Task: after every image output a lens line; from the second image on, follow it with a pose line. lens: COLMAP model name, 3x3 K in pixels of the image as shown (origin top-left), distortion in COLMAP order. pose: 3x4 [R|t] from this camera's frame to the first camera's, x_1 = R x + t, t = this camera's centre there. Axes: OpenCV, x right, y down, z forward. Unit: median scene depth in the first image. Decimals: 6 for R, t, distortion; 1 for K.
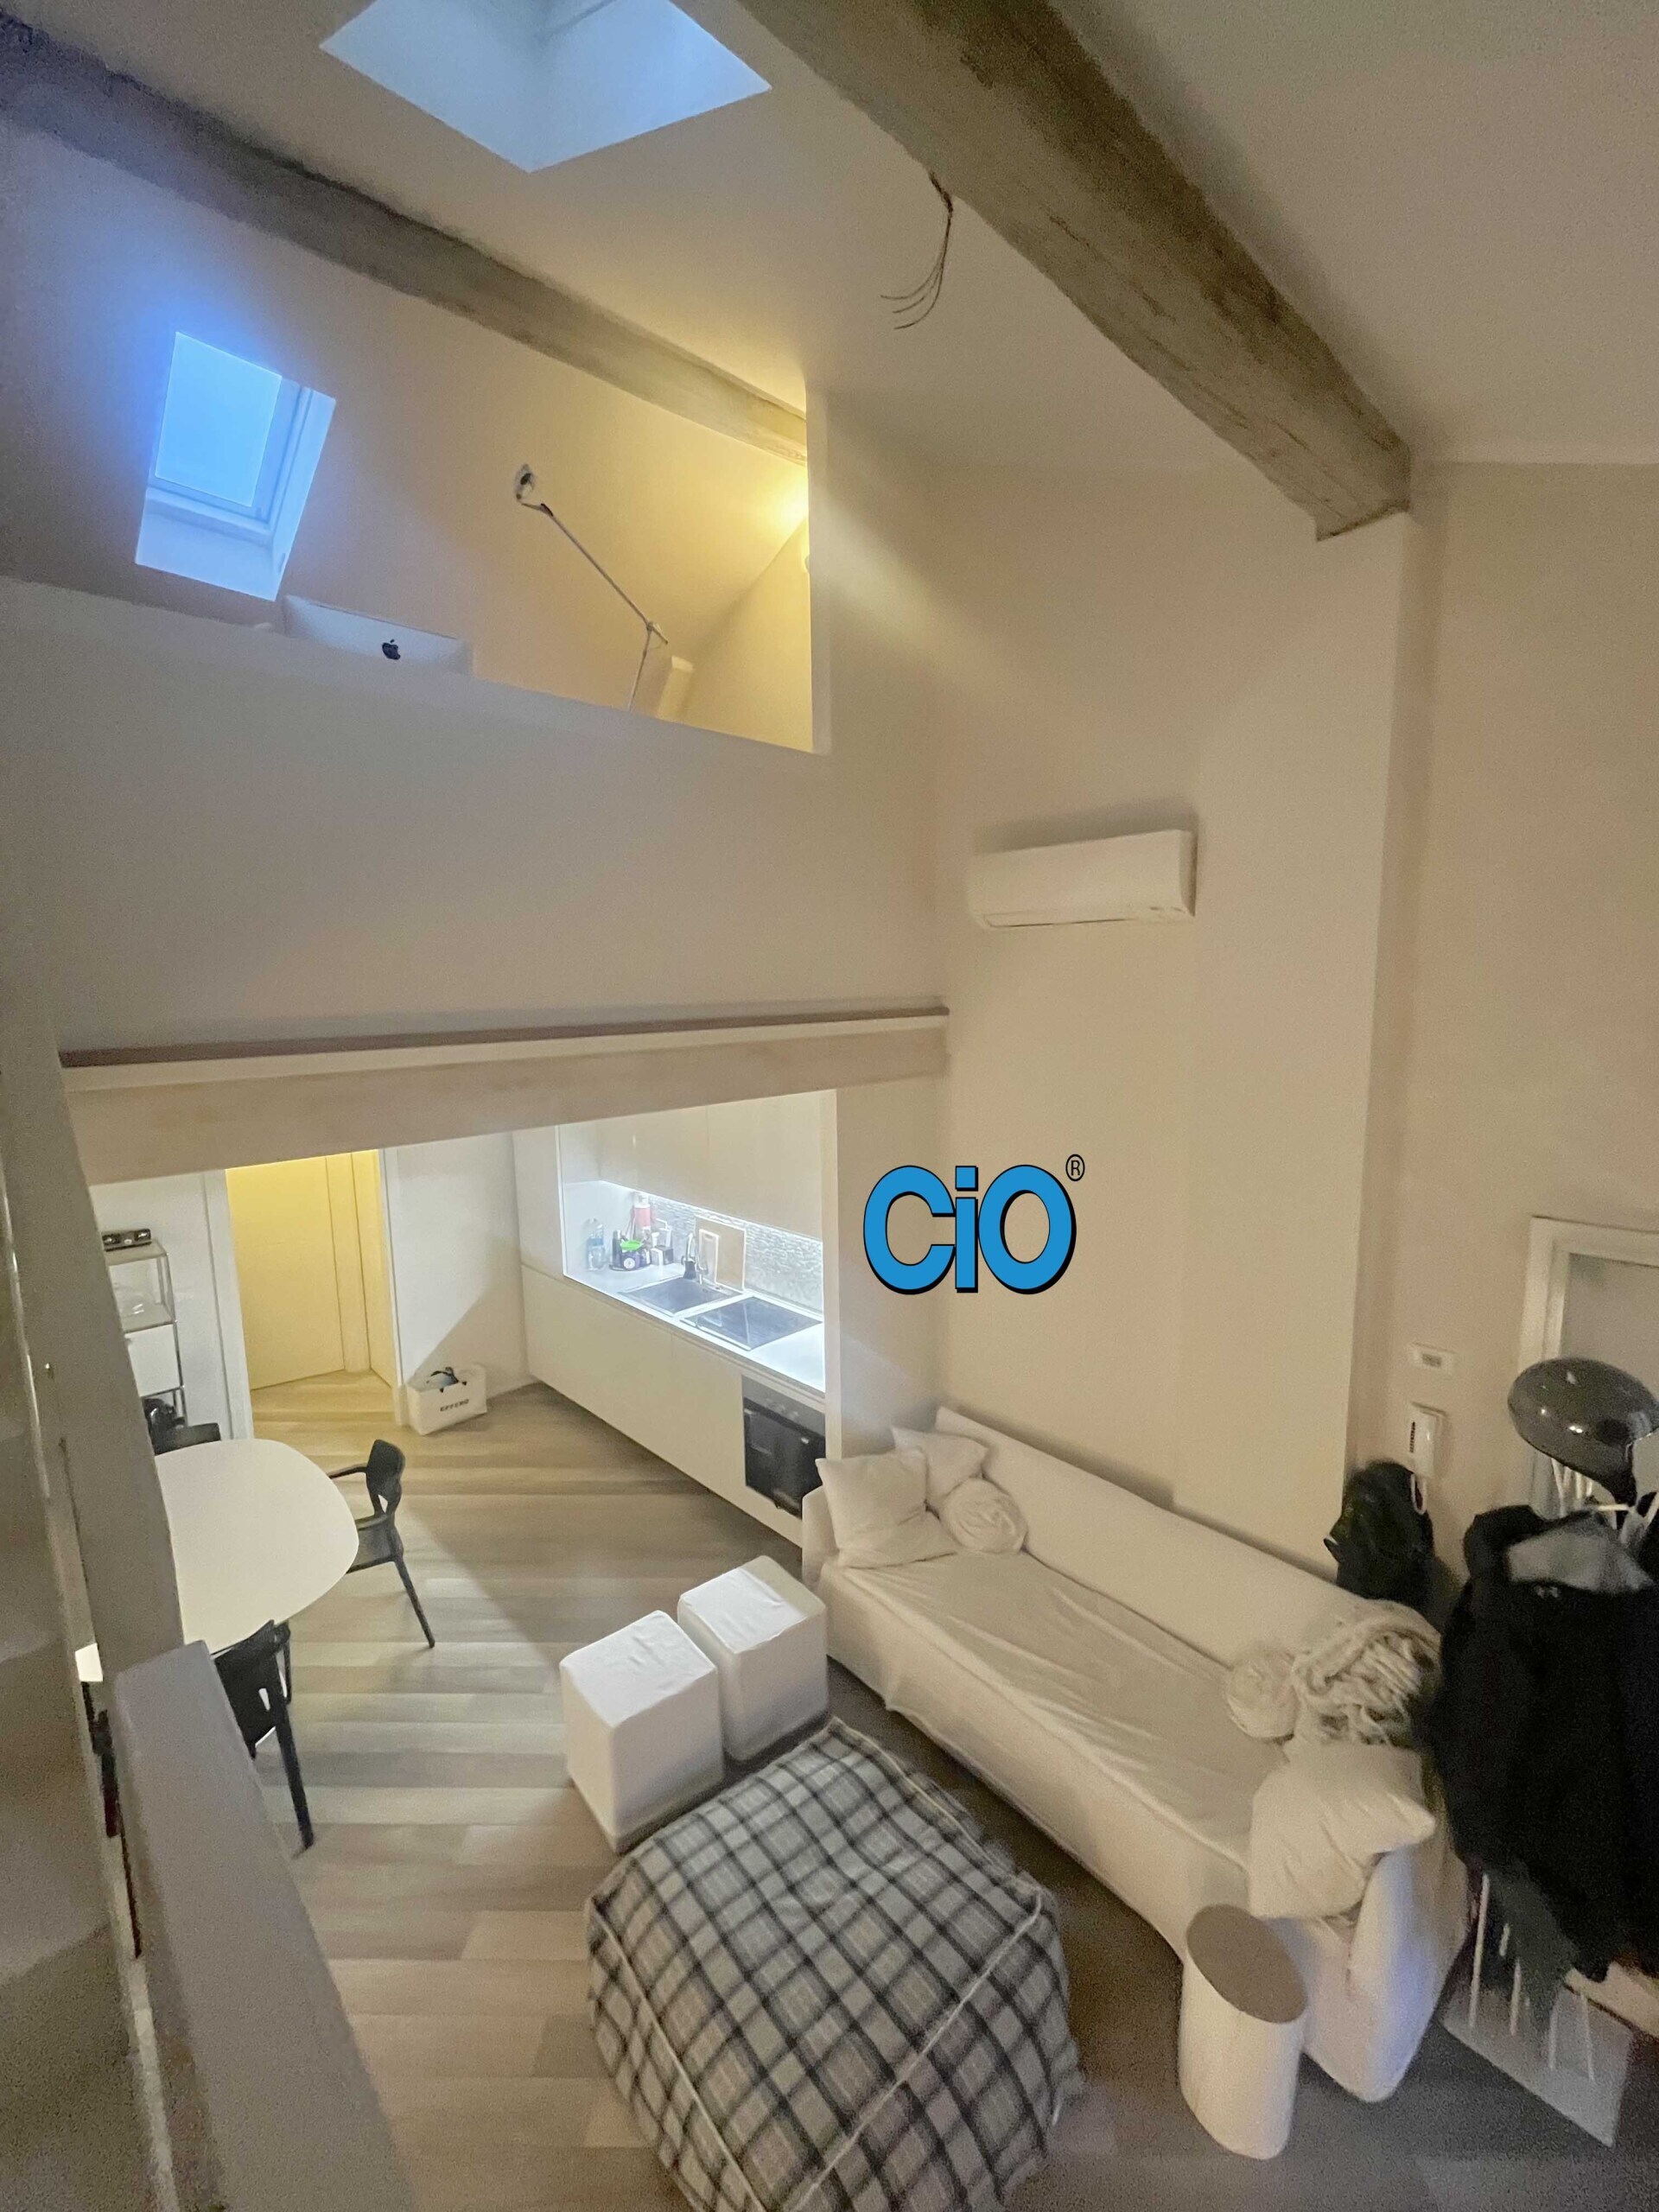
lens RADIAL K [[900.0, 0, 828.2], [0, 900.0, 1106.8], [0, 0, 1]] dist [-0.004523, 0.000988]
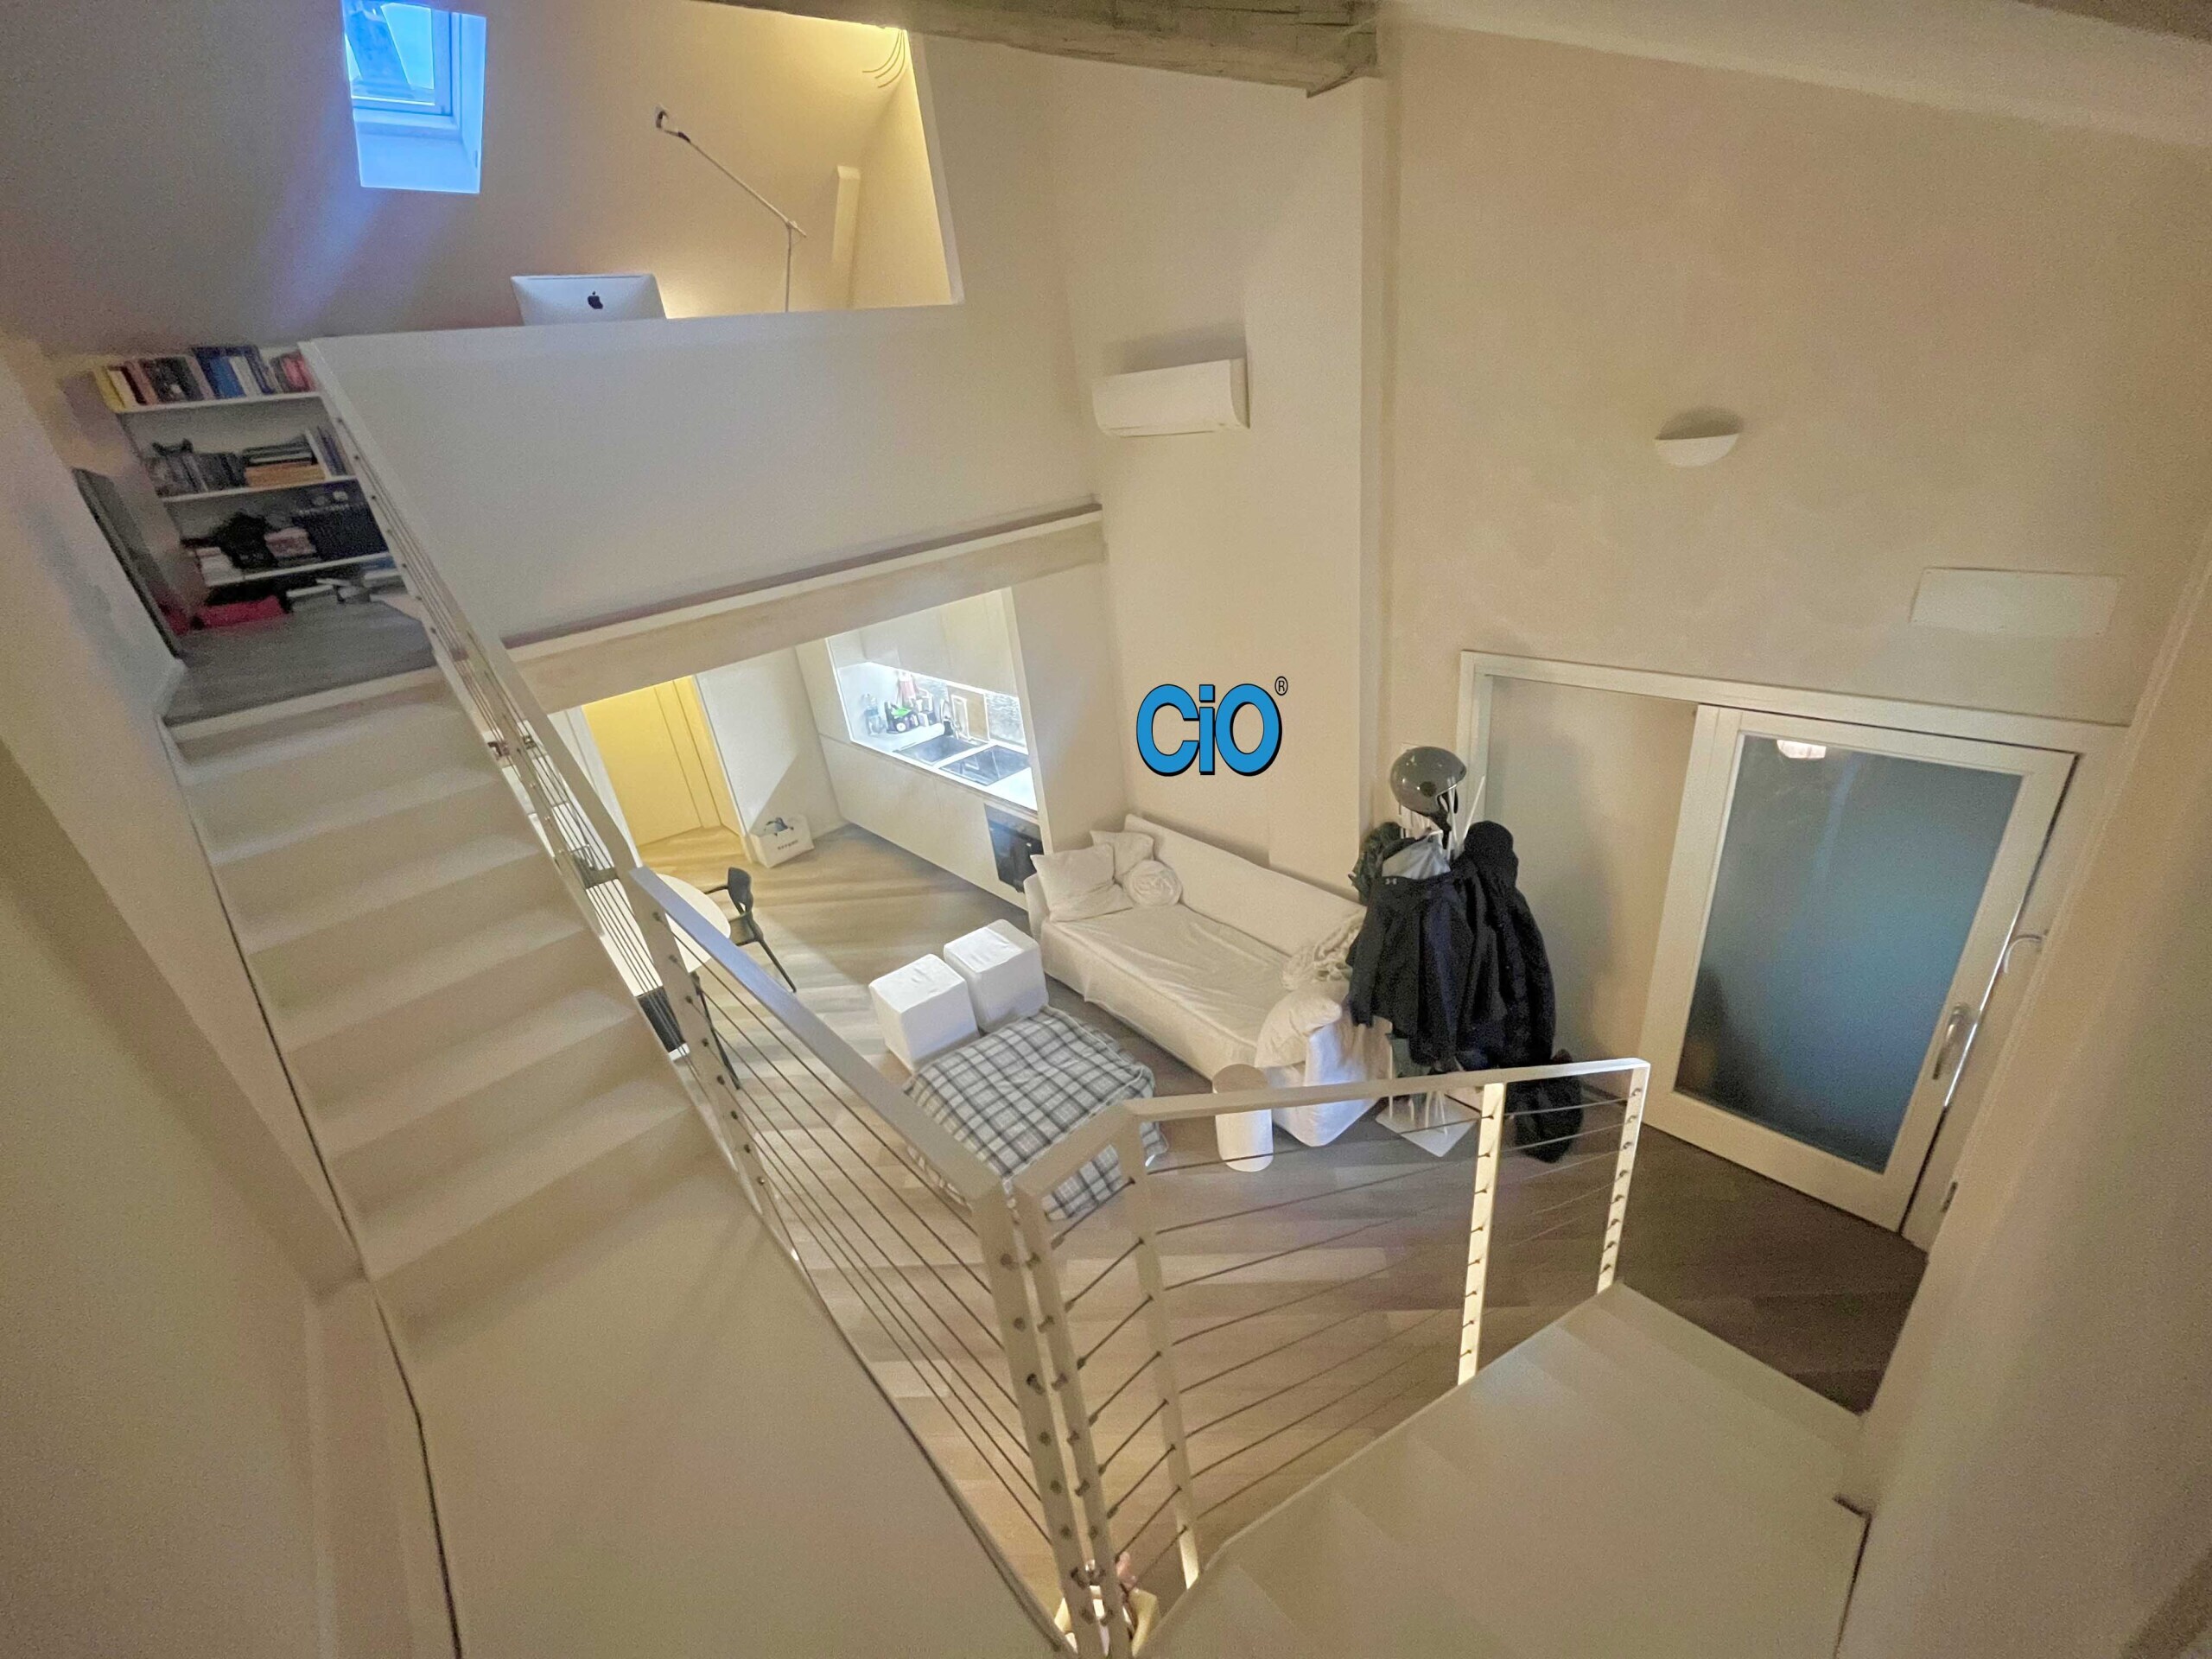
lens RADIAL K [[900.0, 0, 1105.7], [0, 900.0, 833.6], [0, 0, 1]] dist [-0.004523, 0.000988]
pose [[0.994575, -0.079887, -0.066622, 0.246104], [0.096809, 0.945190, 0.311839, -0.088751], [0.038059, -0.316597, 0.947796, -0.406912]]
